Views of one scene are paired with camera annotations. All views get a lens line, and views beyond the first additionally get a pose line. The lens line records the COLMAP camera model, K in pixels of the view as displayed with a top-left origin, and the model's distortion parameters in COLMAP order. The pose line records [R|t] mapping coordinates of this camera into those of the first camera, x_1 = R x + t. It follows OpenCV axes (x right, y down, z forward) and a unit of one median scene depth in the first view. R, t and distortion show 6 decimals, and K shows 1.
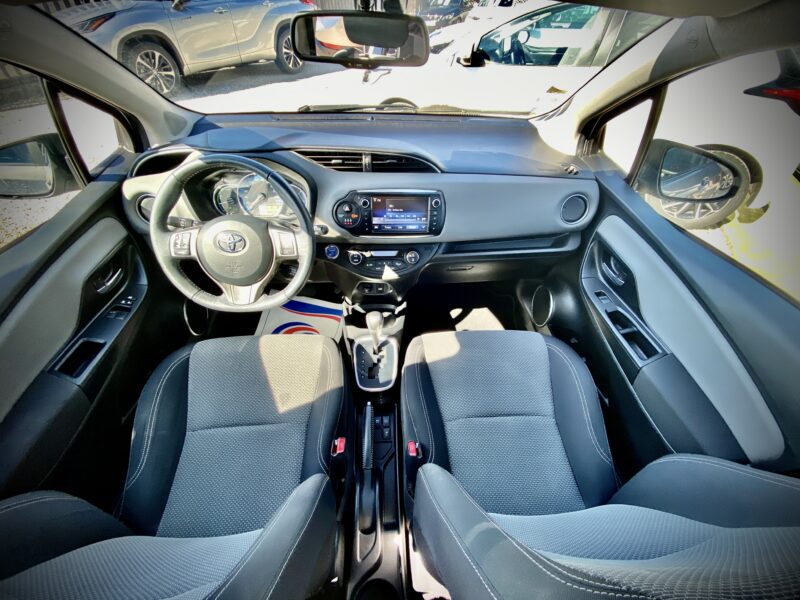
lens RADIAL K [[318.9, 0, 402.4], [0, 318.9, 302.9], [0, 0, 1]] dist [0.007385, -0.000051]
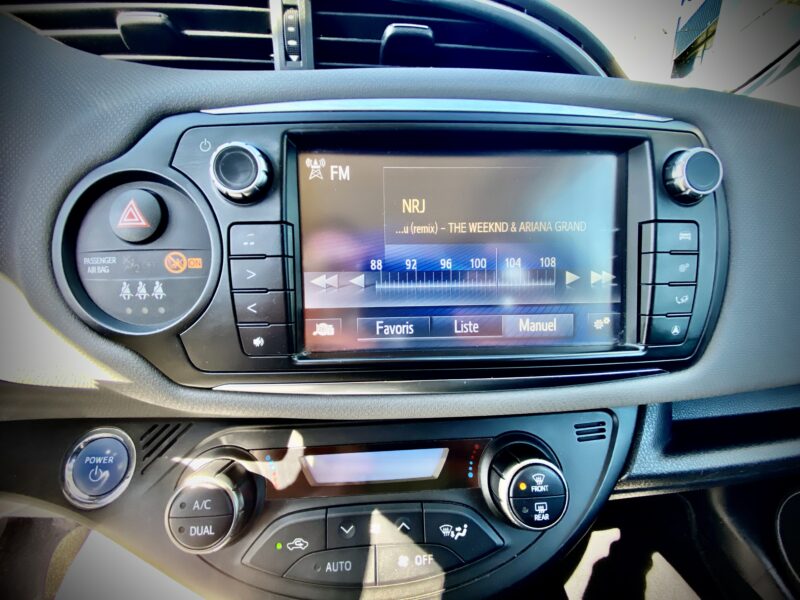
lens RADIAL K [[318.9, 0, 402.4], [0, 318.9, 302.9], [0, 0, 1]] dist [0.007385, -0.000051]
pose [[0.999391, -0.025411, 0.023929, -0.044222], [0.032422, 0.929739, -0.366789, -0.183672], [-0.012927, 0.367341, 0.929996, 0.817347]]
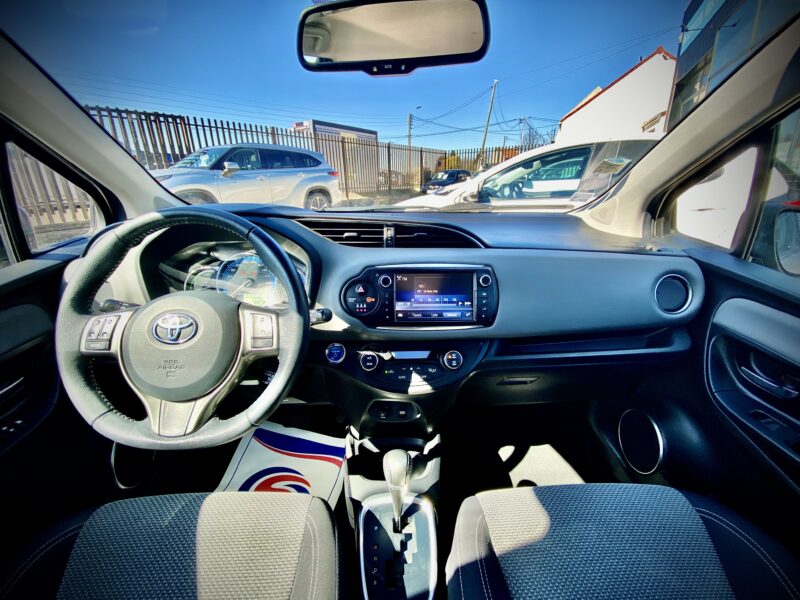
lens RADIAL K [[324.4, 0, 399.7], [0, 324.4, 299.3], [0, 0, 1]] dist [0.041417, -0.035286]
pose [[0.999267, -0.018332, -0.033618, -0.057517], [0.003409, 0.917059, -0.398737, 0.014223], [0.038139, 0.398330, 0.916449, 0.322608]]
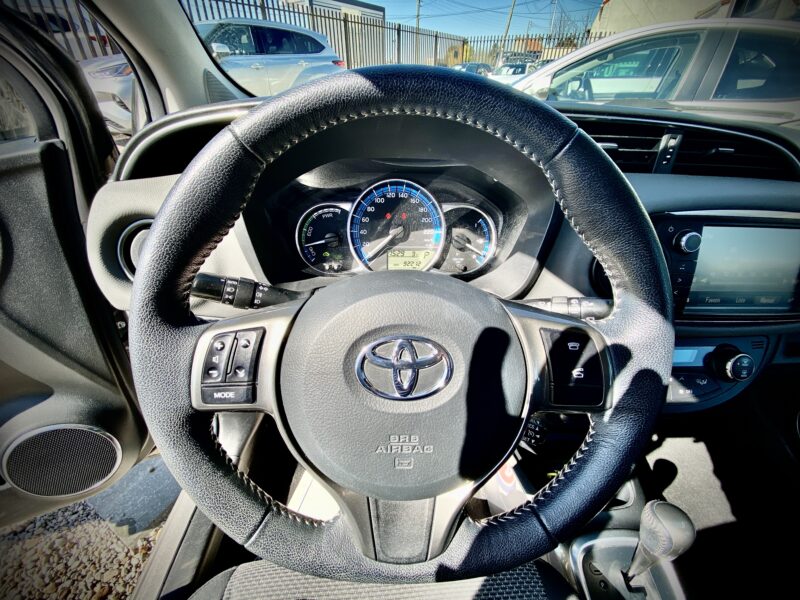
lens RADIAL K [[324.4, 0, 399.7], [0, 324.4, 299.3], [0, 0, 1]] dist [0.041417, -0.035286]
pose [[0.999653, 0.008246, -0.025016, -0.425692], [-0.012219, 0.986538, -0.163074, -0.160104], [0.023334, 0.163323, 0.986297, 0.562314]]
